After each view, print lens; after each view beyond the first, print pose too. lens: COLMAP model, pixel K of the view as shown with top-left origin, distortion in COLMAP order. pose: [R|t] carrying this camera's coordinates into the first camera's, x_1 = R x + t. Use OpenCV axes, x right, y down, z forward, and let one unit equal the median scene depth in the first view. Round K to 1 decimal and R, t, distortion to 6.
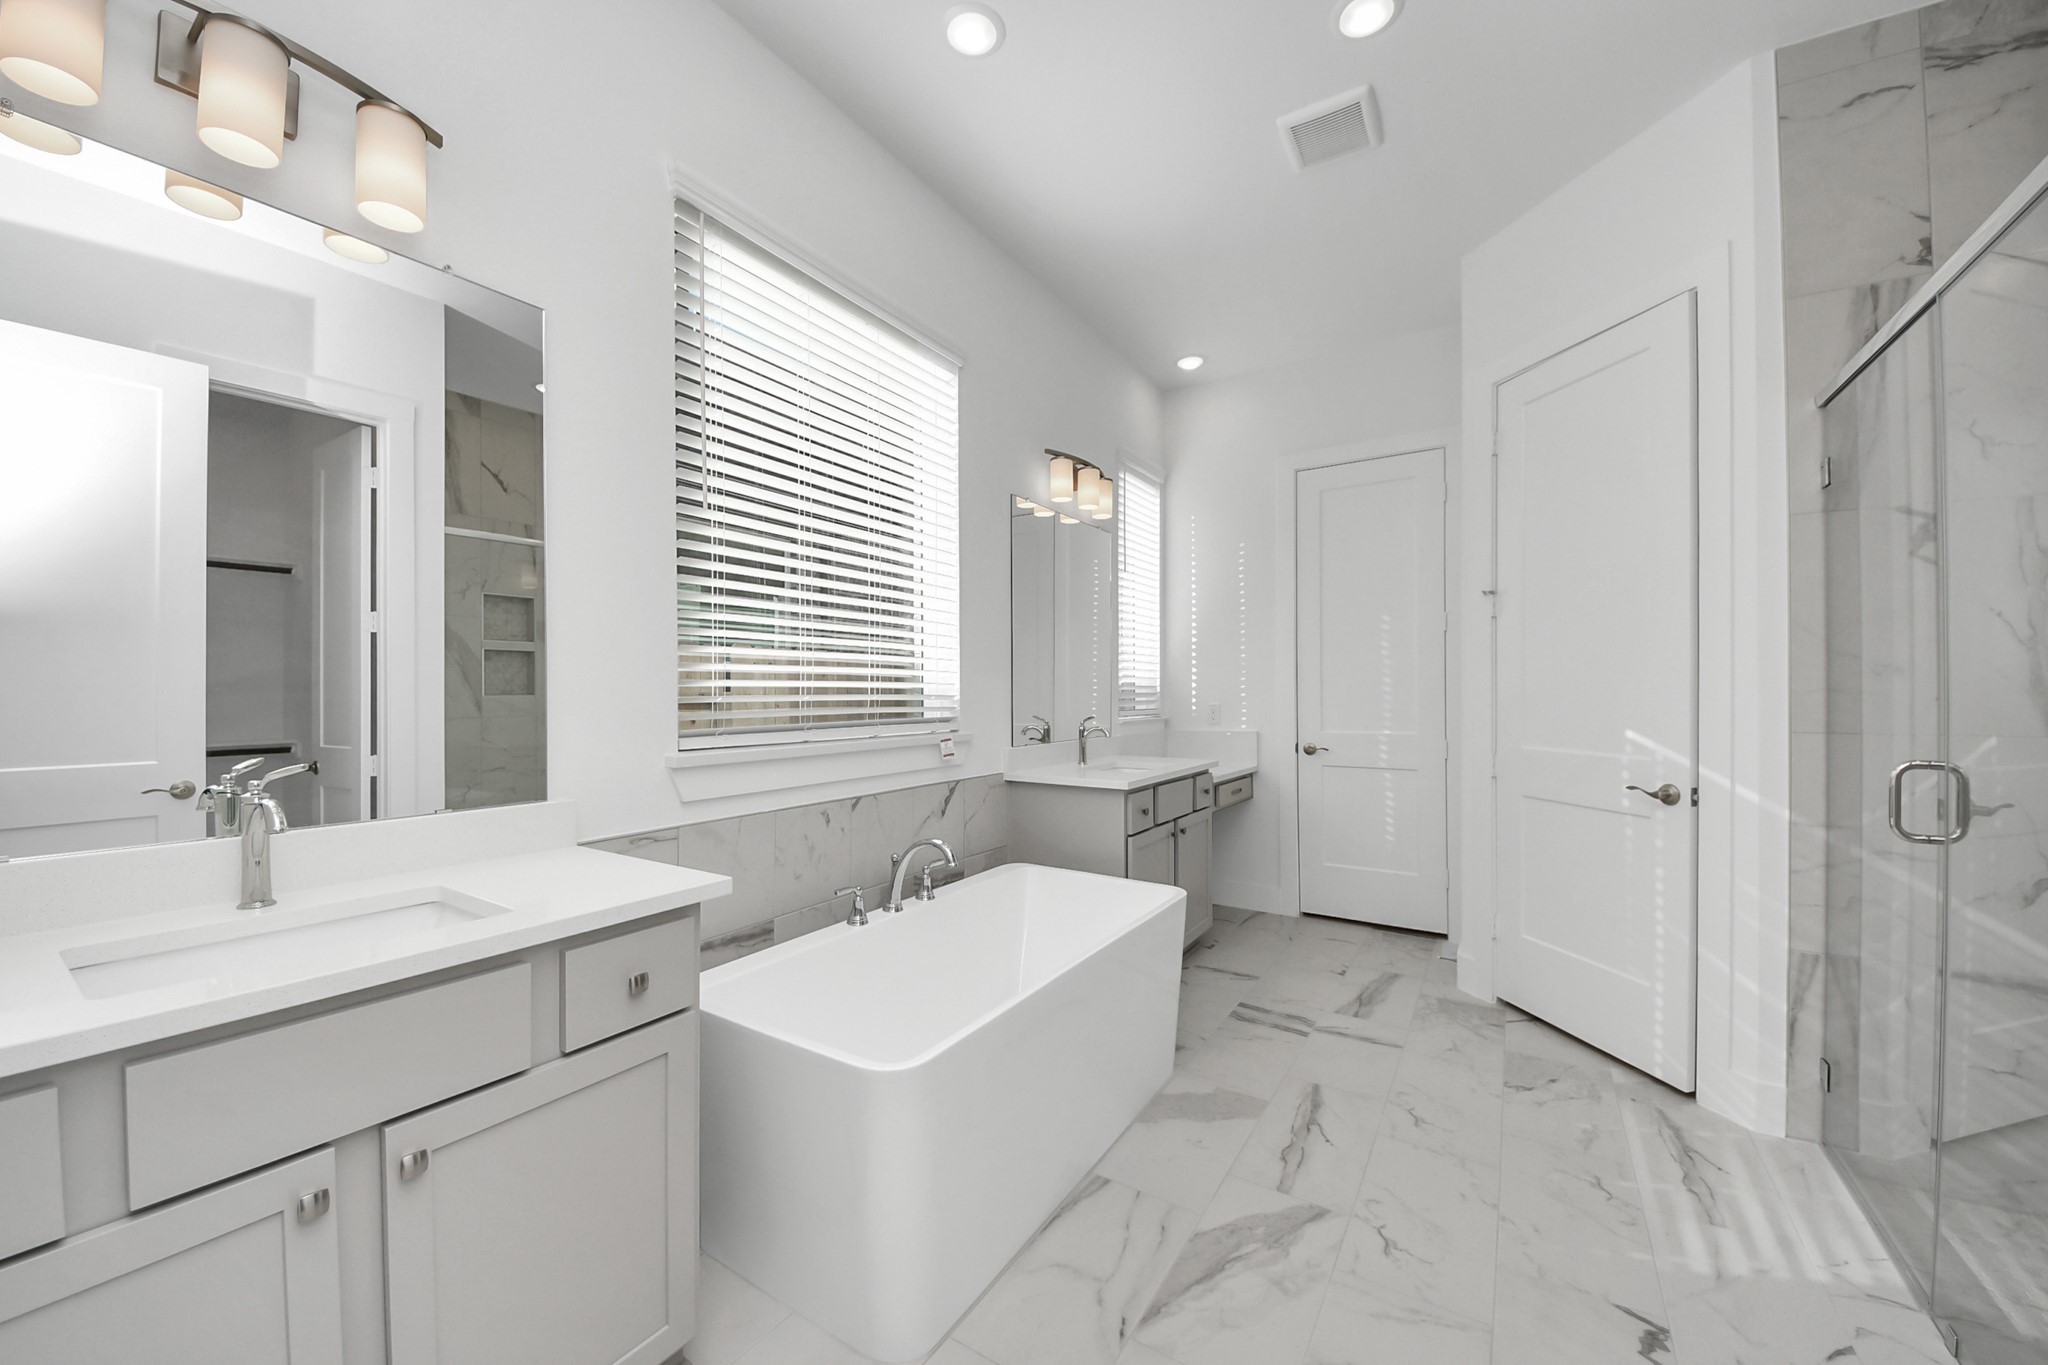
lens RADIAL K [[744.7, 0, 1024.2], [0, 744.7, 689.8], [0, 0, 1]] dist [0.004829, -0.000745]
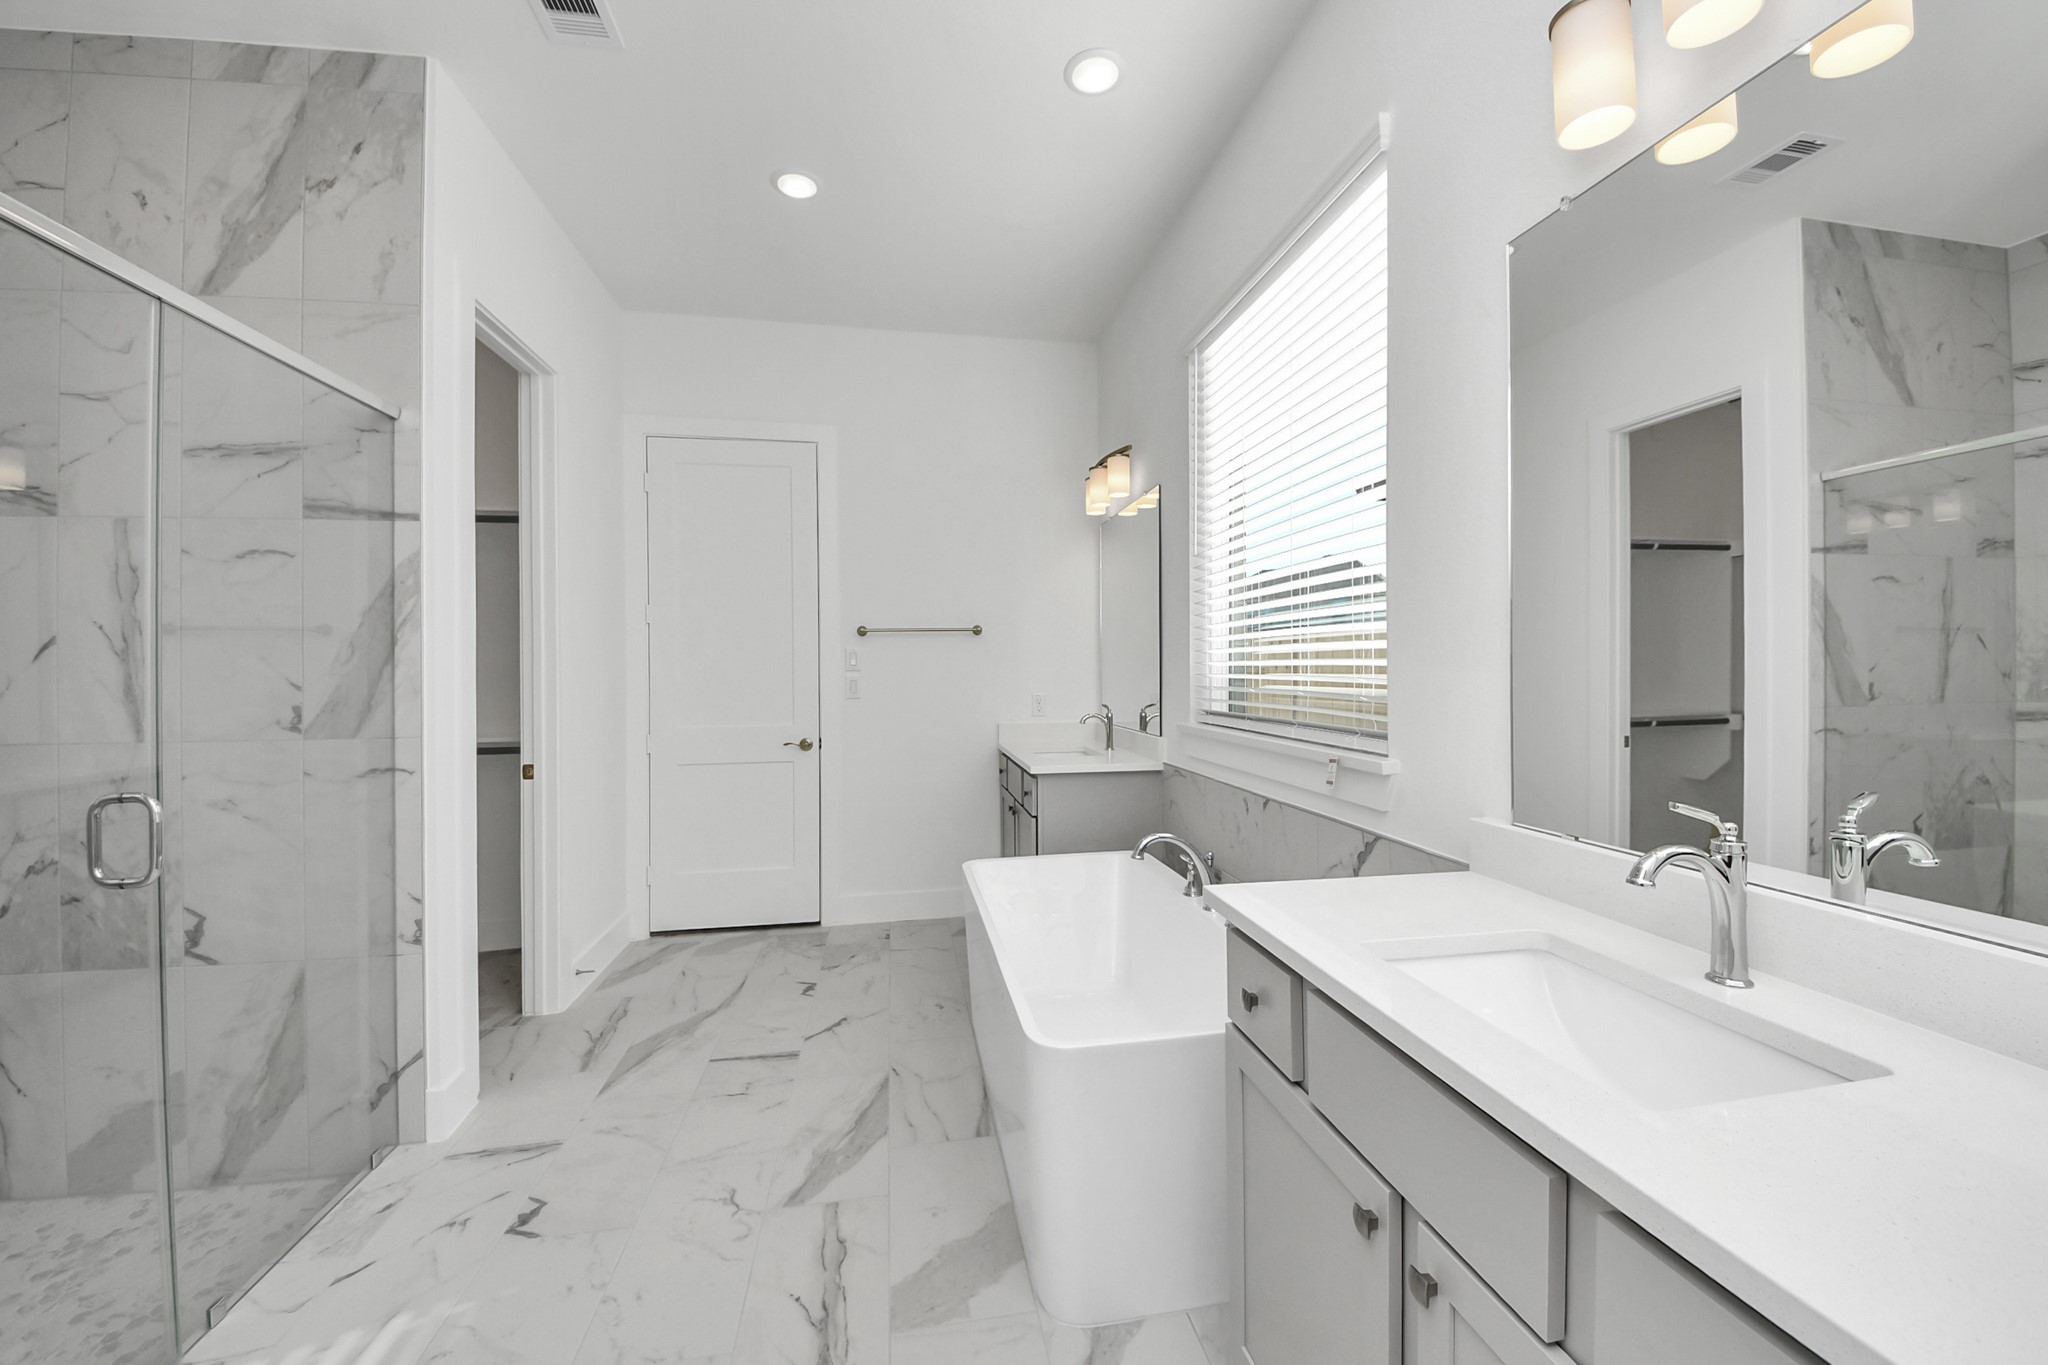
lens RADIAL K [[744.7, 0, 1014.6], [0, 744.7, 675.3], [0, 0, 1]] dist [0.004829, -0.000745]
pose [[-0.728649, 0.010204, -0.684811, 0.772401], [0.005616, 0.999944, 0.008925, -0.025315], [0.684864, 0.002657, -0.728666, 1.734952]]
